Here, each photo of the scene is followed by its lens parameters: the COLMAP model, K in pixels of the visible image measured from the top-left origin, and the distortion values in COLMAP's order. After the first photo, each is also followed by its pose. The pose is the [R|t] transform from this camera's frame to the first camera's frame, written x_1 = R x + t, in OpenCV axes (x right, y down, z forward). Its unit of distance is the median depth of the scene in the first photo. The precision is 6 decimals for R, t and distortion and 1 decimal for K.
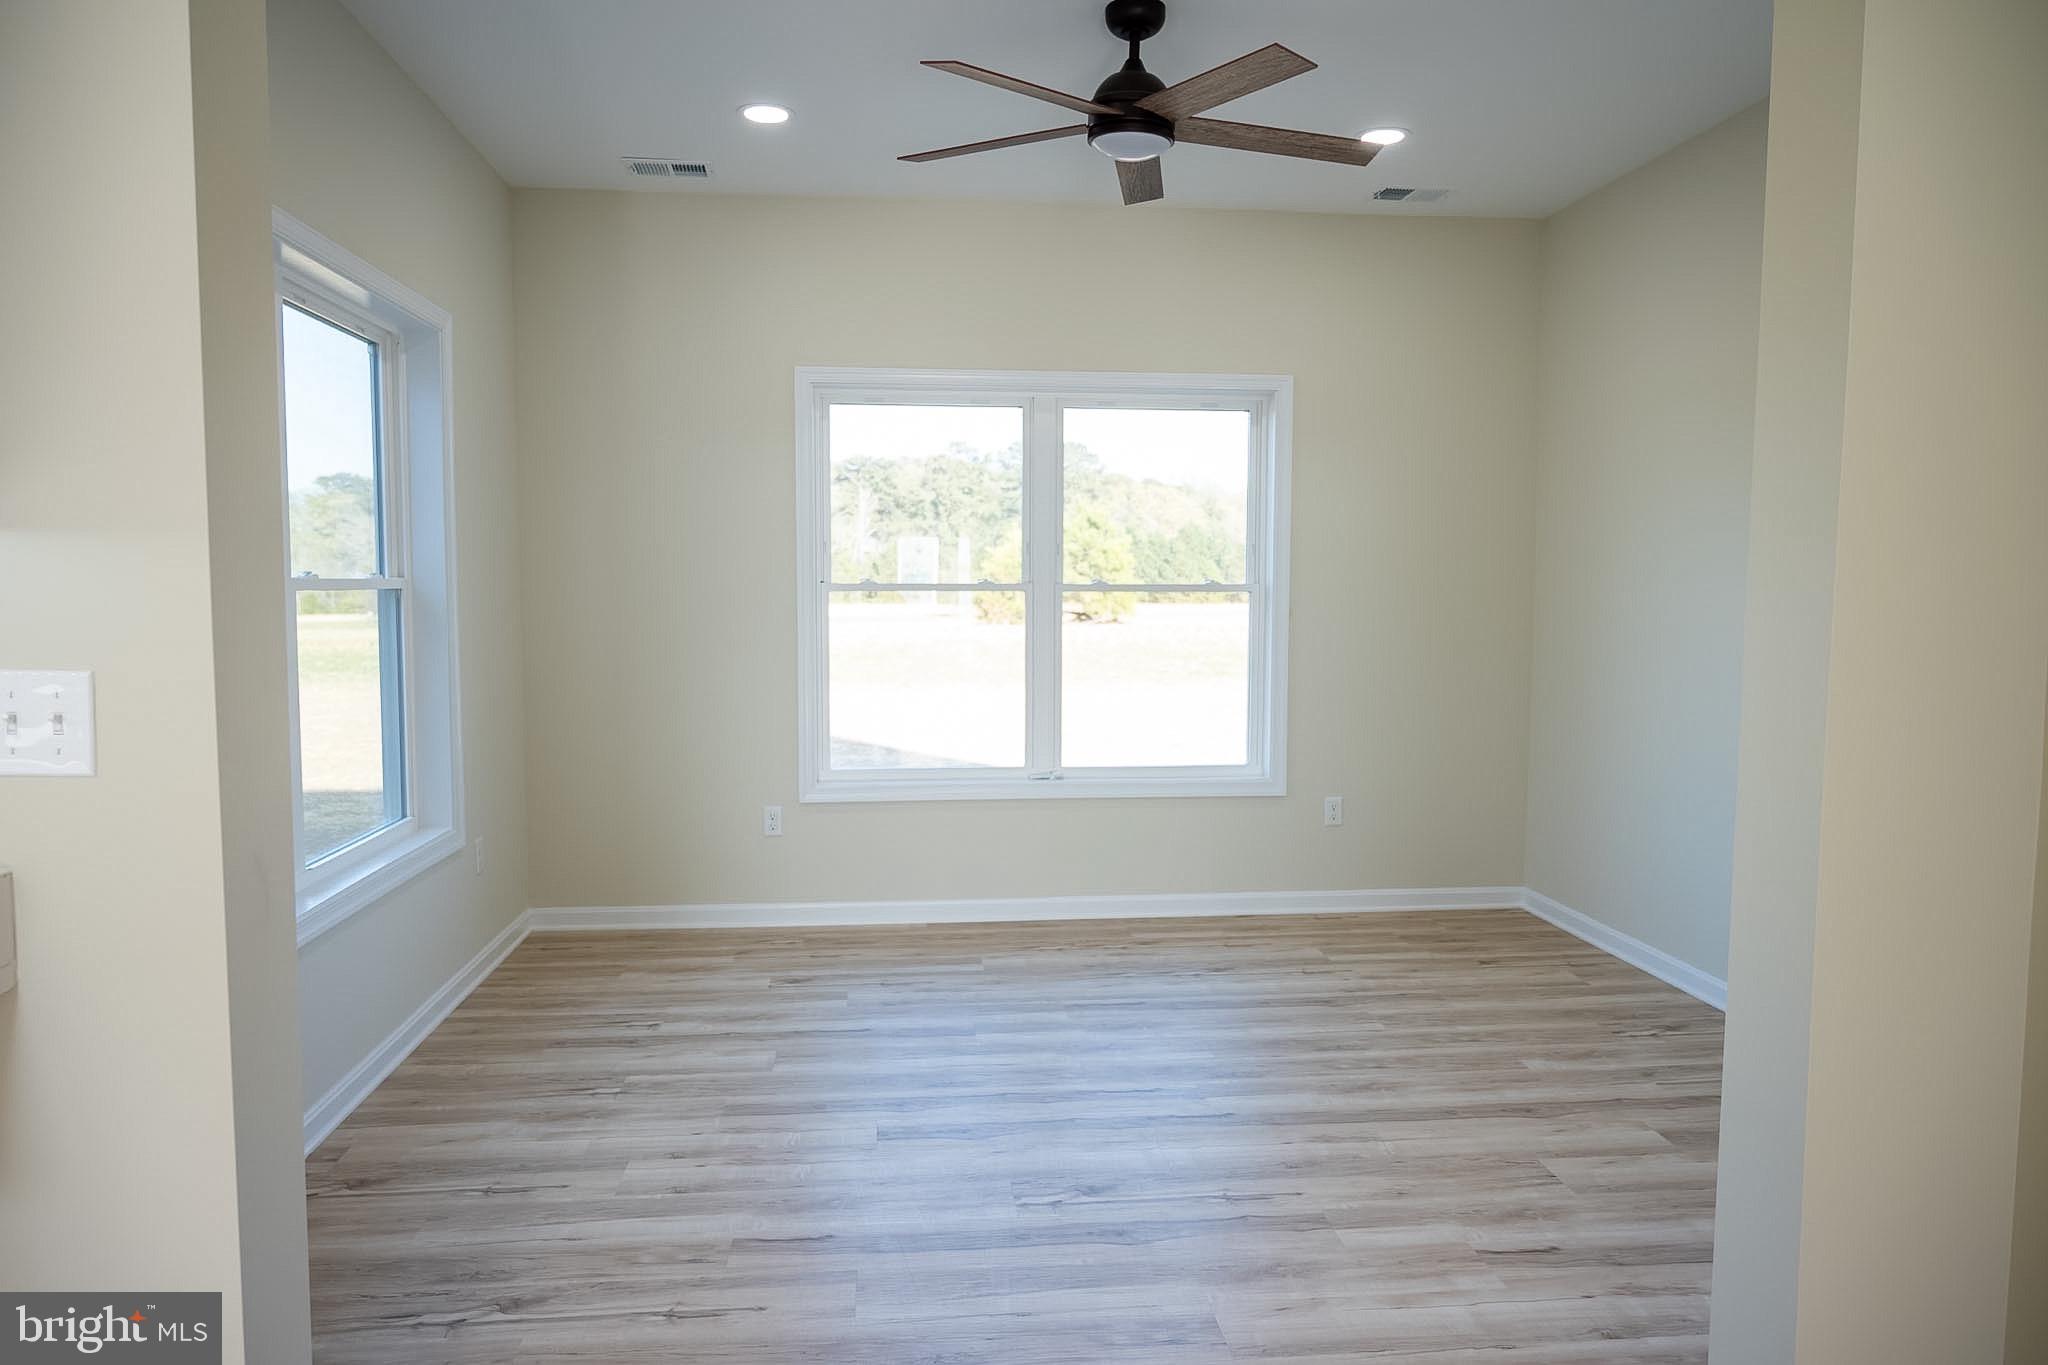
lens RADIAL K [[1353.6, 0, 1032.6], [0, 1353.6, 684.0], [0, 0, 1]] dist [-0.012037, 0.003498]
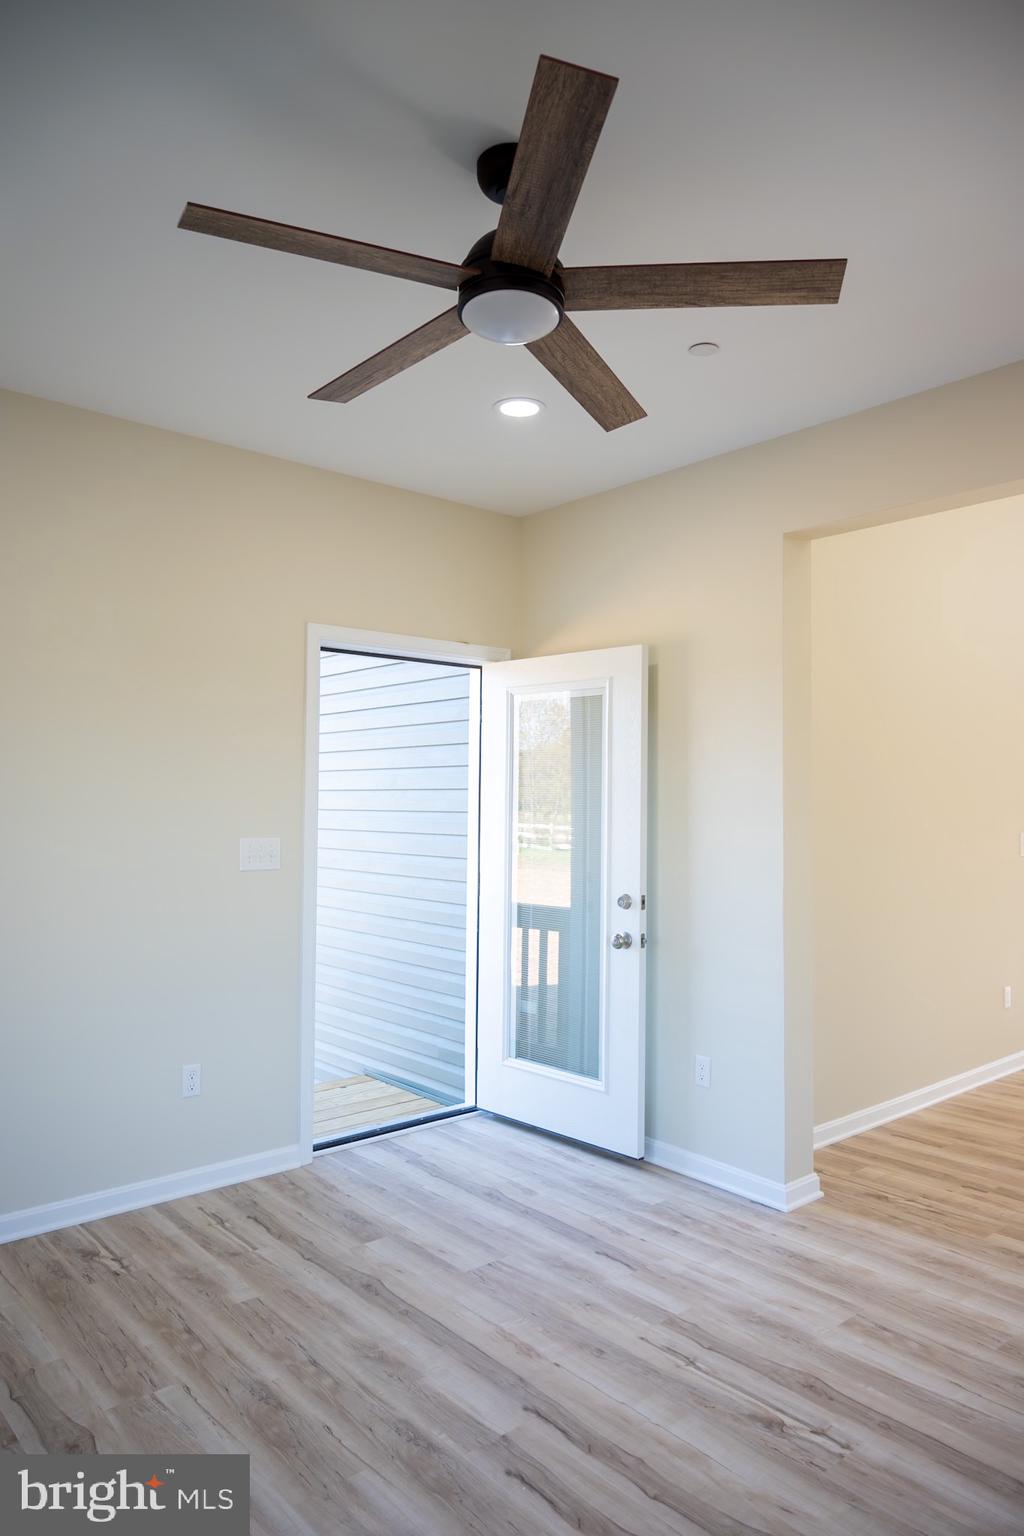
lens RADIAL K [[1015.2, 0, 509.1], [0, 1015.2, 768.4], [0, 0, 1]] dist [-0.012037, 0.003498]
pose [[-0.565538, 0.020664, 0.824463, -0.395036], [0.055361, 0.998382, 0.012951, -0.123032], [-0.822862, 0.052967, -0.565767, 1.256887]]
